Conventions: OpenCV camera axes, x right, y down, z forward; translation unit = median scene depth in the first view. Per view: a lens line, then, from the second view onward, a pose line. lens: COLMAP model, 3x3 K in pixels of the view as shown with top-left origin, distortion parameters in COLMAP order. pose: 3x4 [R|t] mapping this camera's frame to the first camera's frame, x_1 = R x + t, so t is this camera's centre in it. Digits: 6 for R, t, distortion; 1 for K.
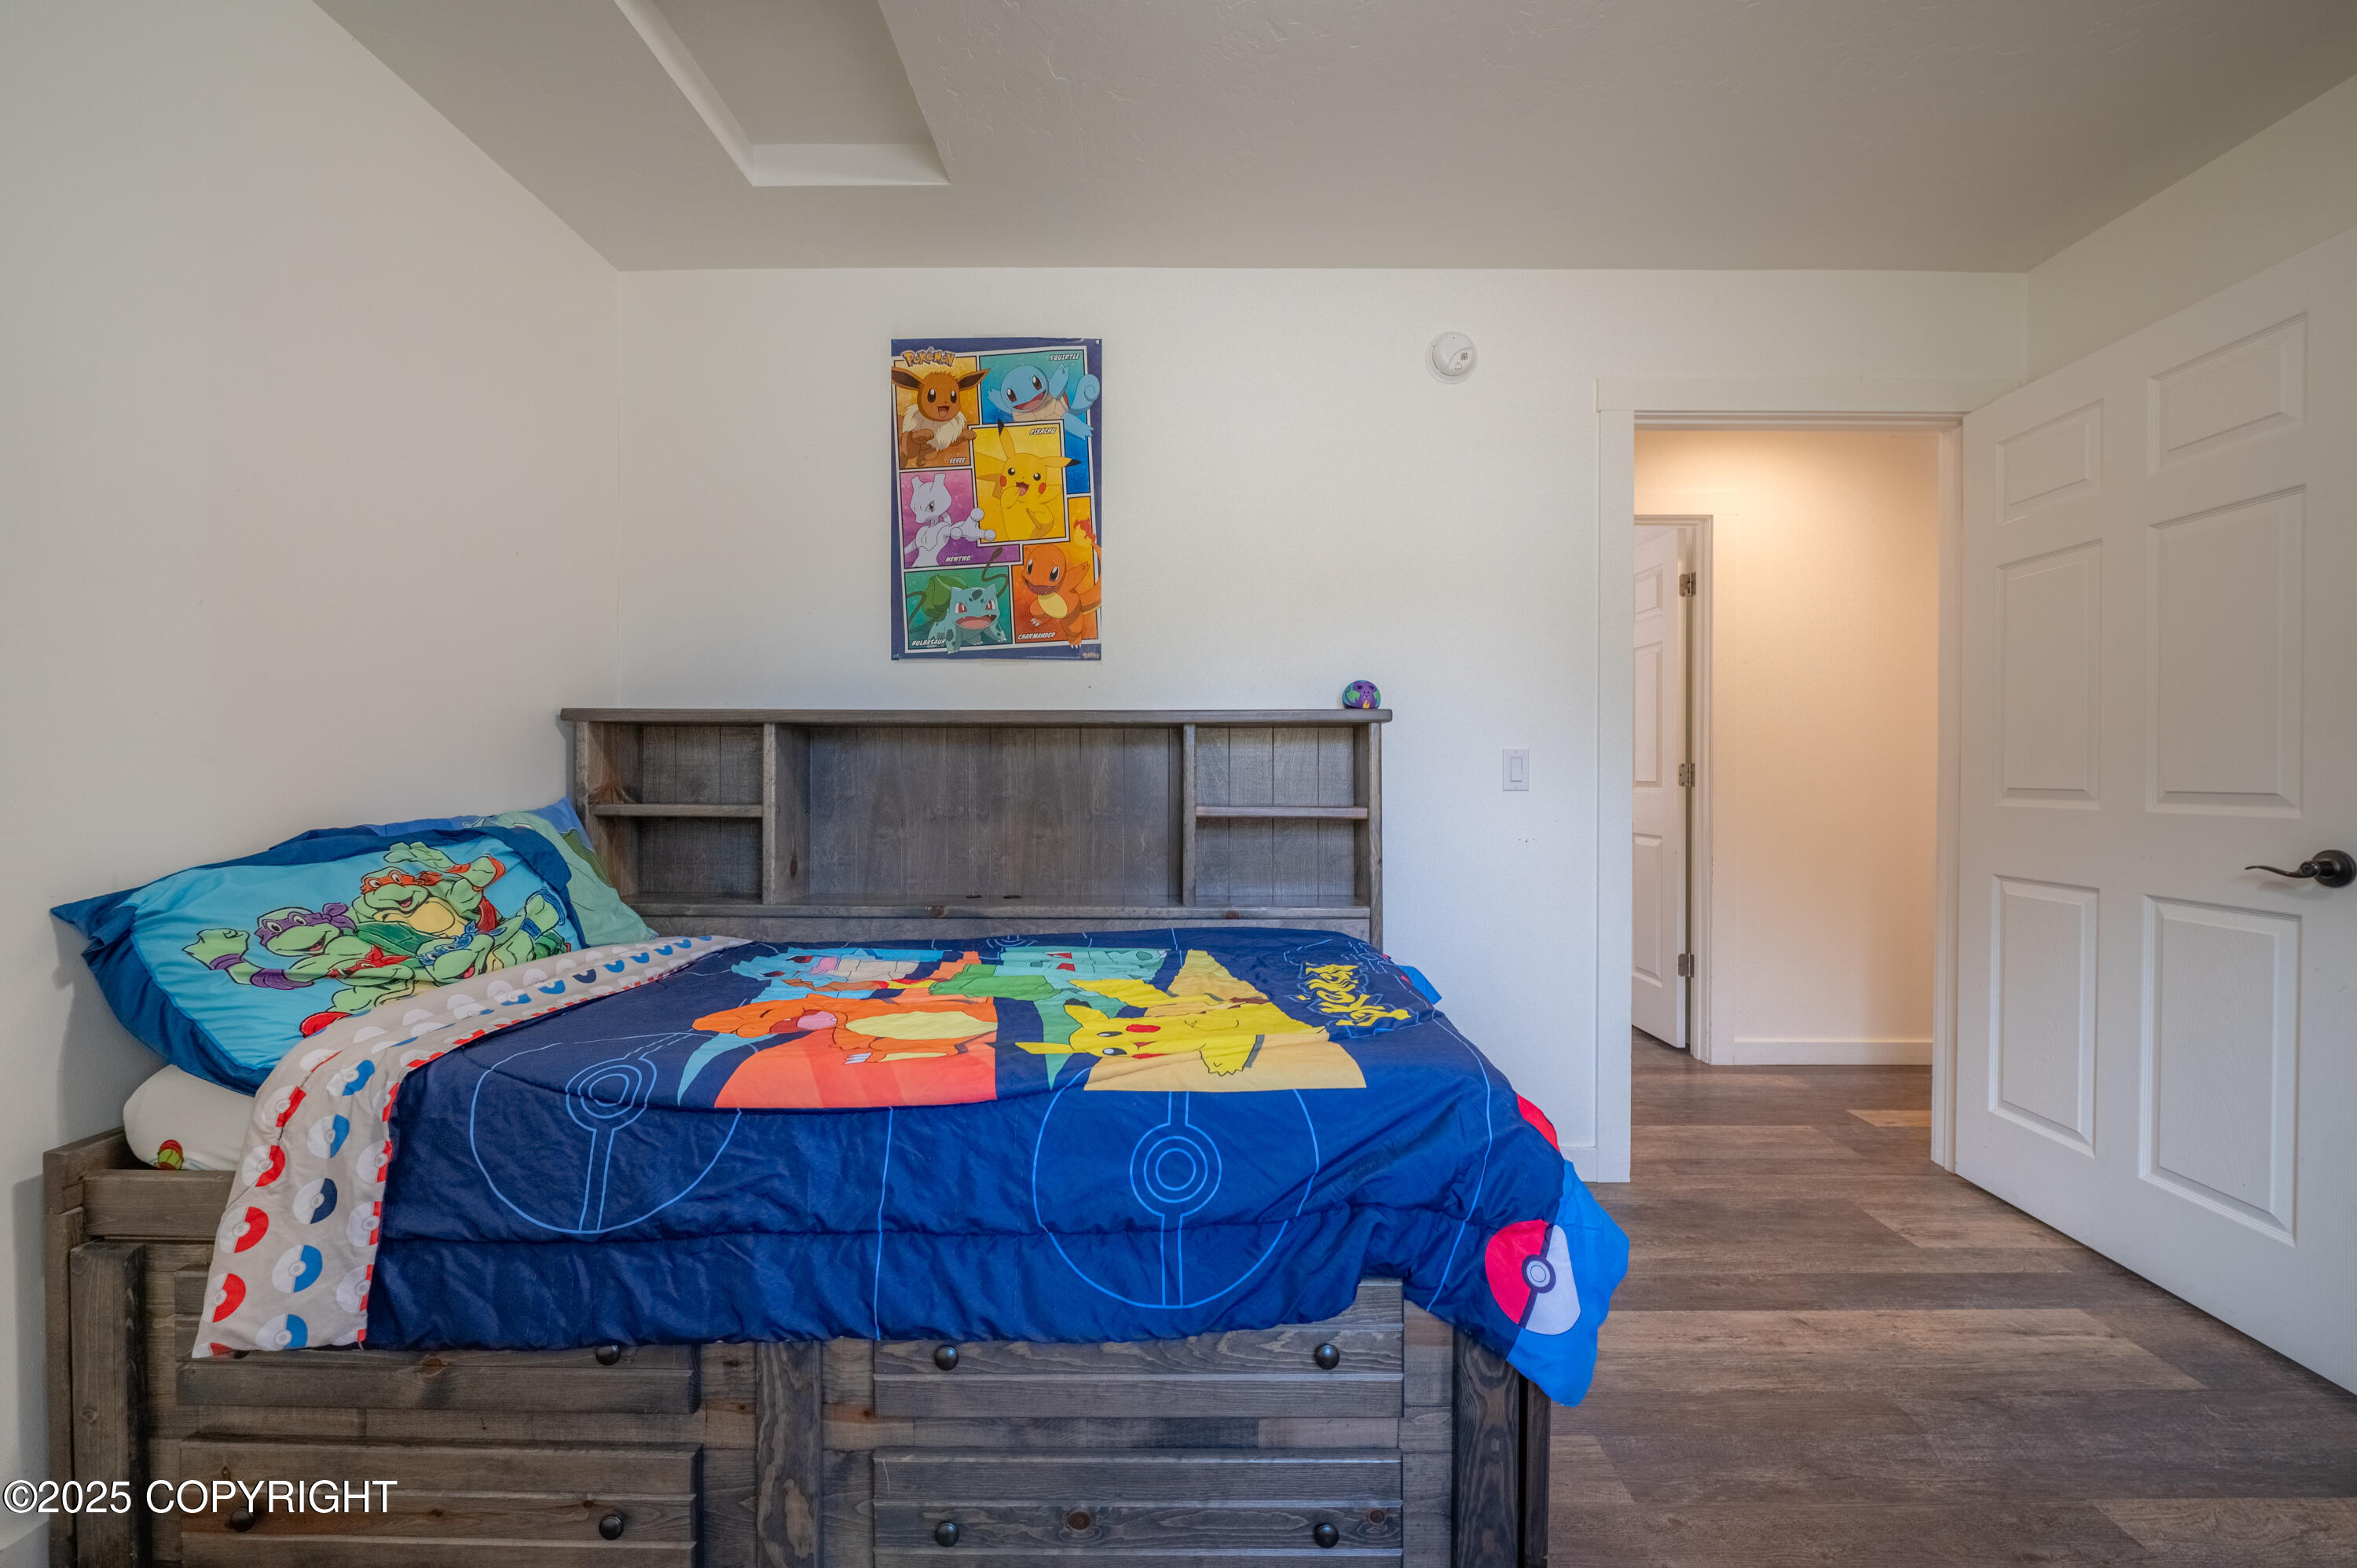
lens RADIAL K [[935.1, 0, 1186.7], [0, 935.1, 777.3], [0, 0, 1]] dist [-0.006538, -0.000926]
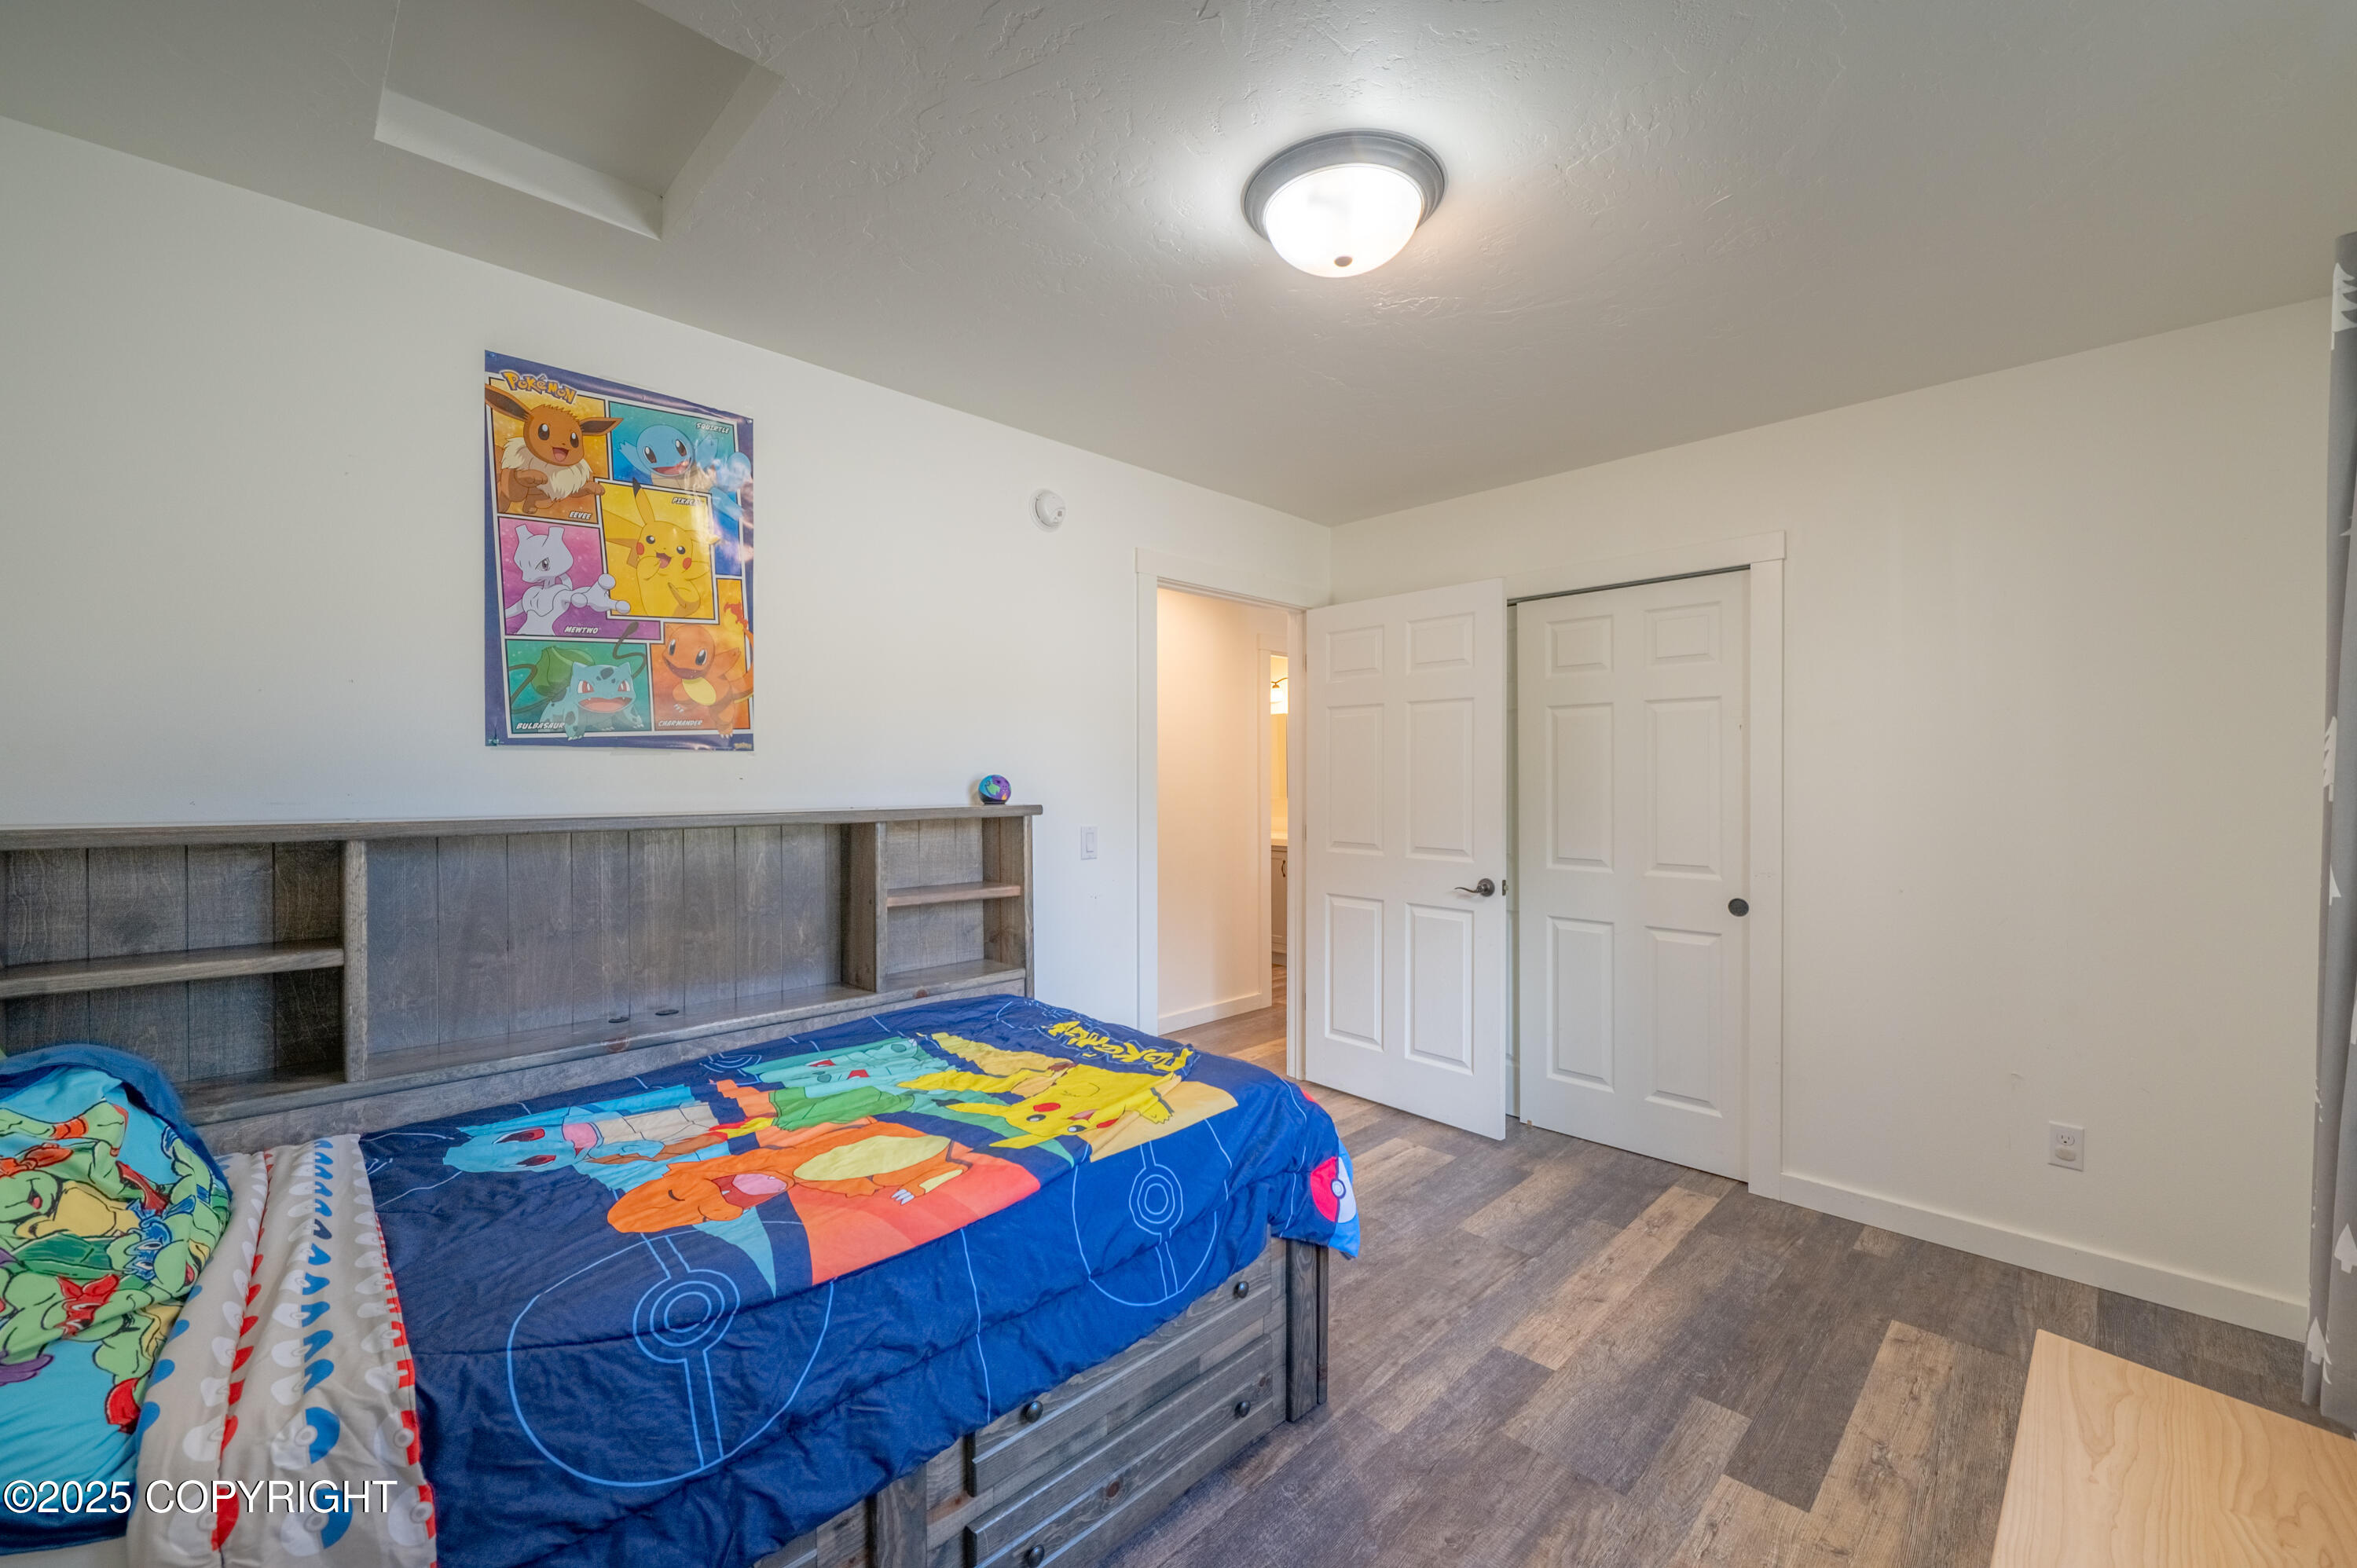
lens RADIAL K [[935.1, 0, 1186.7], [0, 935.1, 777.3], [0, 0, 1]] dist [-0.006538, -0.000926]
pose [[0.706774, -0.001176, 0.707438, -0.463062], [0.003460, 0.999992, -0.001794, -0.095646], [-0.707431, 0.003716, 0.706773, -0.000765]]
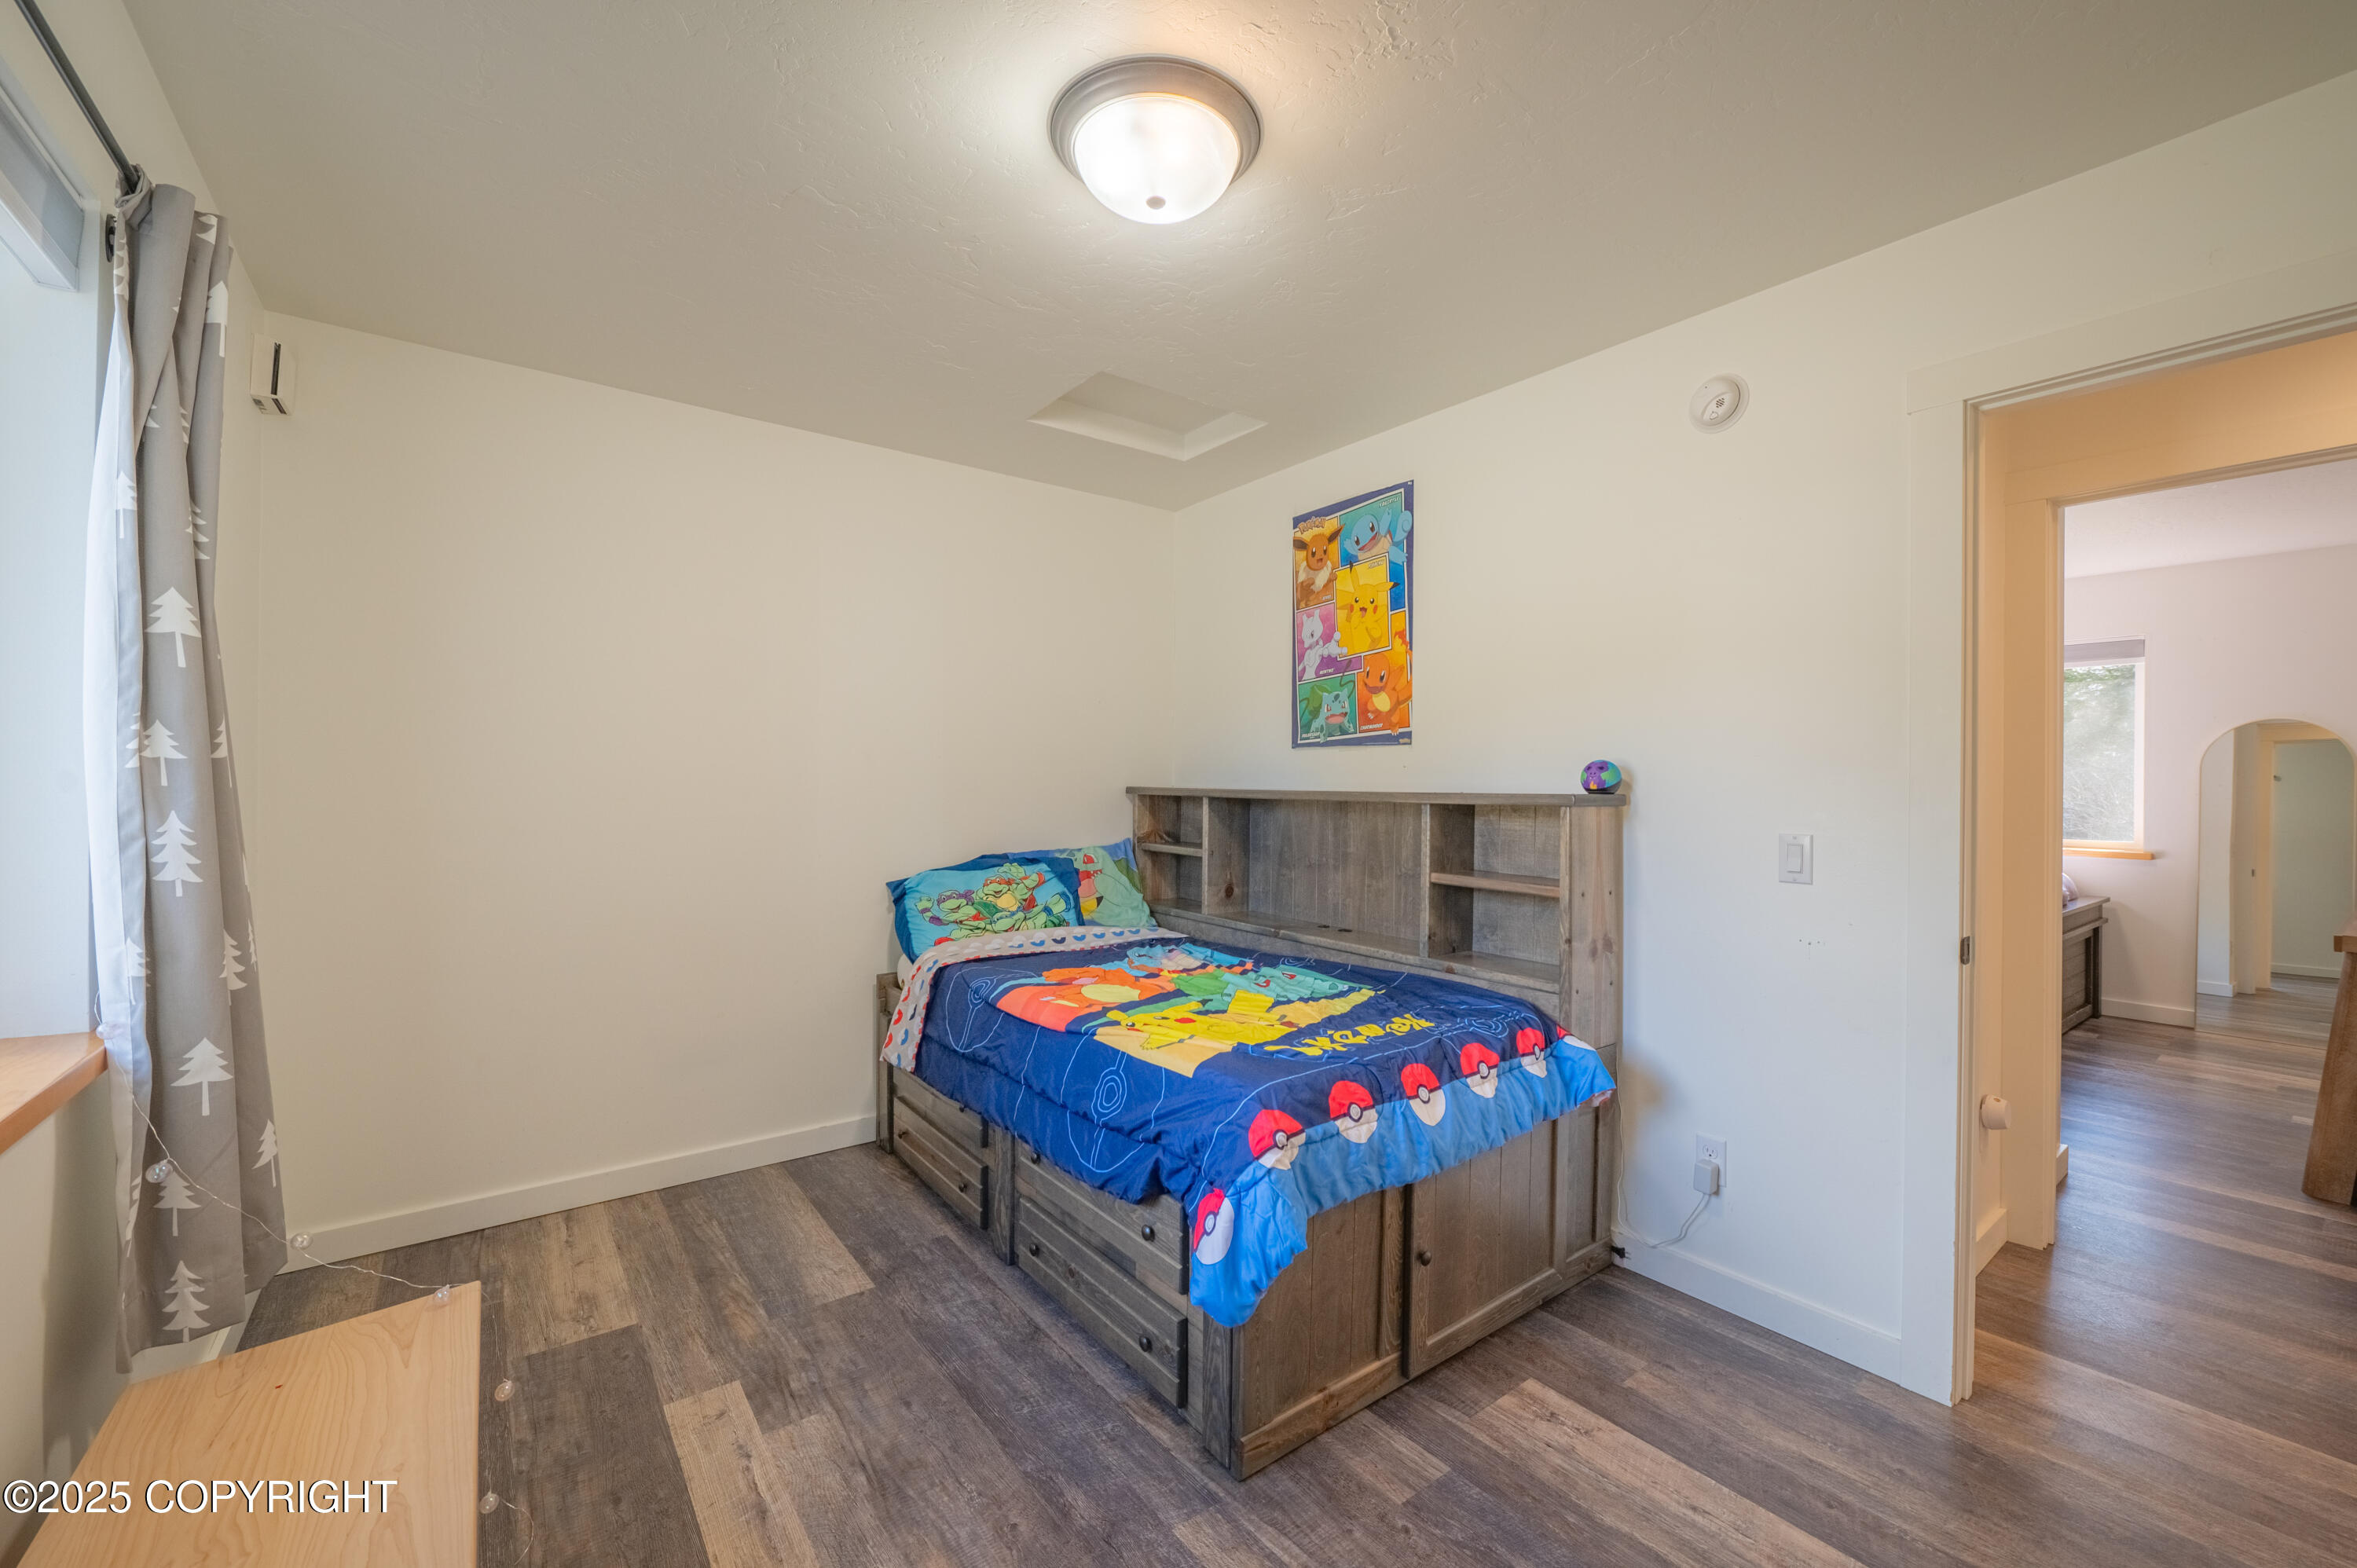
lens RADIAL K [[935.1, 0, 1186.7], [0, 935.1, 777.3], [0, 0, 1]] dist [-0.006538, -0.000926]
pose [[0.607541, 0.000366, -0.794288, 0.701213], [-0.006640, 0.999967, -0.004618, -0.075871], [0.794260, 0.008080, 0.607524, 0.032298]]
